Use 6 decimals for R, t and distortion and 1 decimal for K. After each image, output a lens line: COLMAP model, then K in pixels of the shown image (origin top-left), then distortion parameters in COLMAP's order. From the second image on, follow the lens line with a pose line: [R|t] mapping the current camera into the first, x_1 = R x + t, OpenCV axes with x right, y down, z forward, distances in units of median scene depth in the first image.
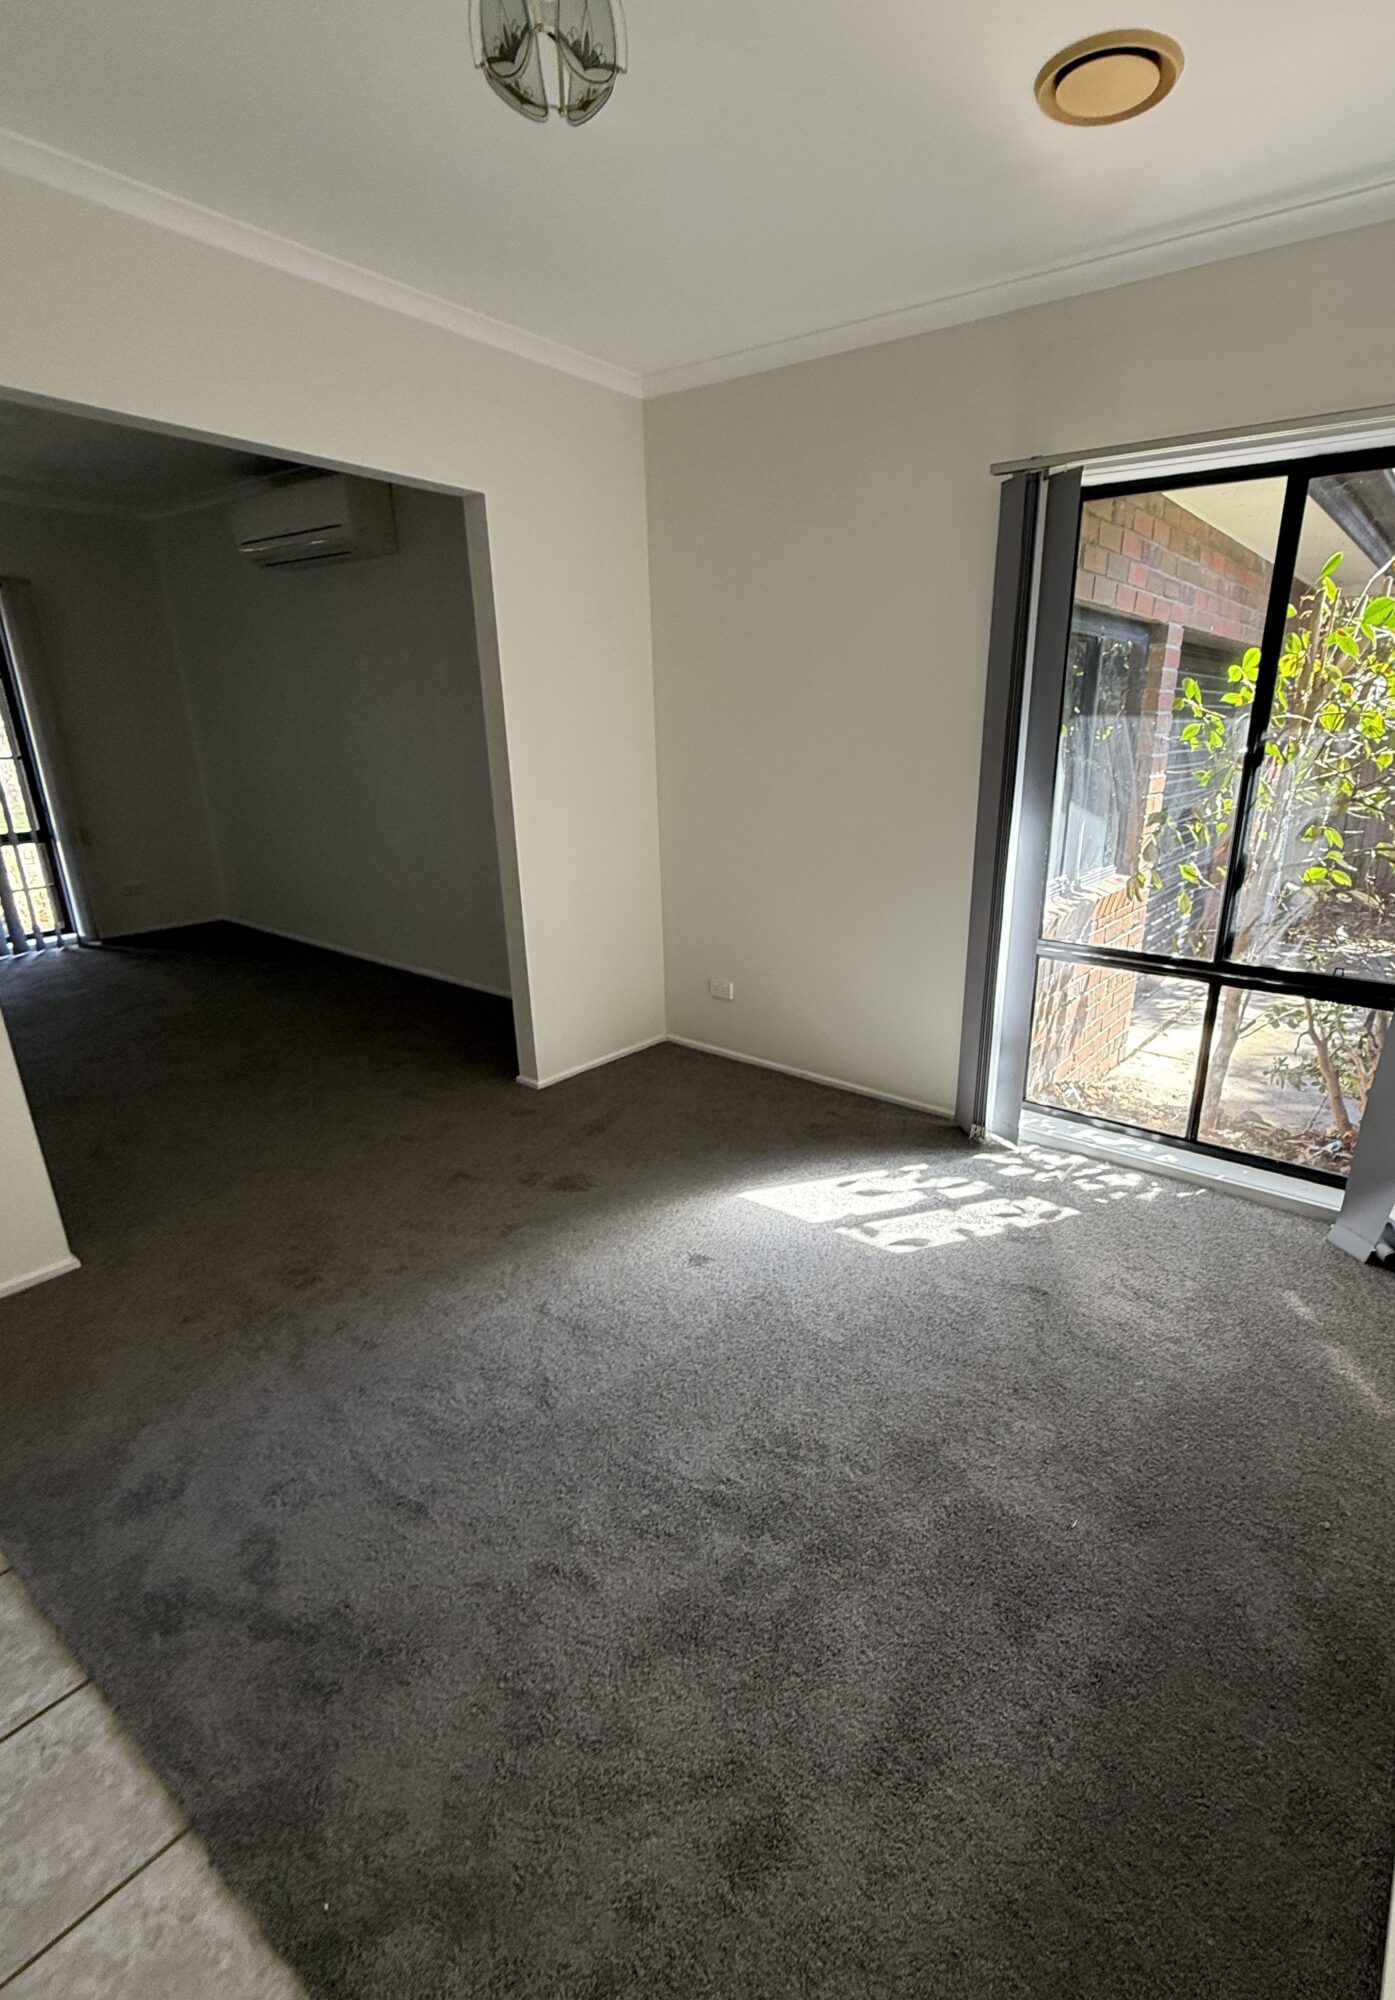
lens RADIAL K [[980.4, 0, 689.9], [0, 980.4, 979.3], [0, 0, 1]] dist [0.010015, -0.000938]
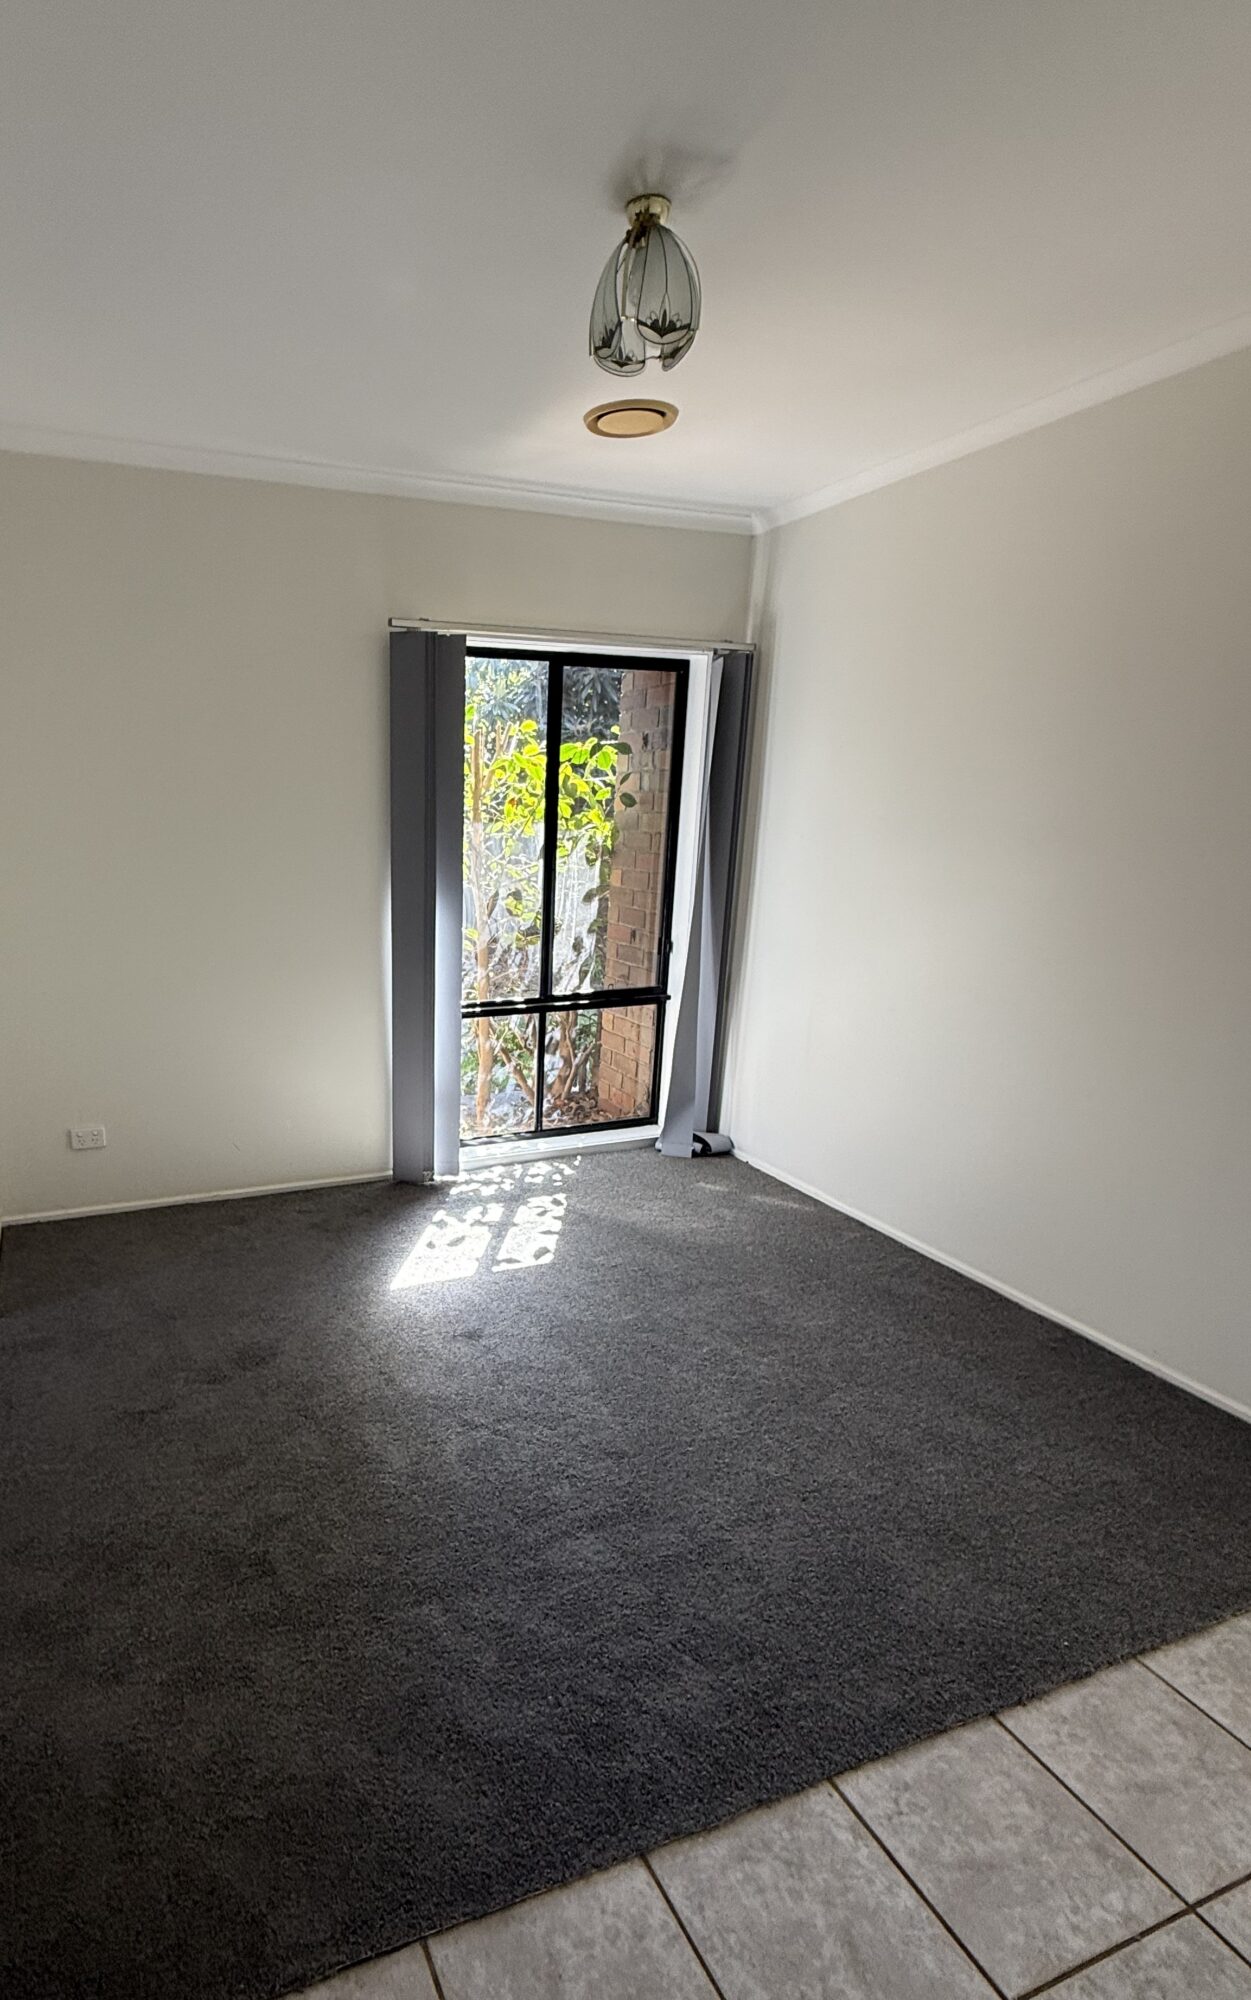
lens RADIAL K [[933.6, 0, 628.3], [0, 933.6, 1017.7], [0, 0, 1]] dist [0.001638, 0.000399]
pose [[0.504526, -0.184802, 0.843387, -0.571470], [0.223151, 0.971546, 0.079392, -0.073500], [-0.834061, 0.148147, 0.531409, 0.225661]]
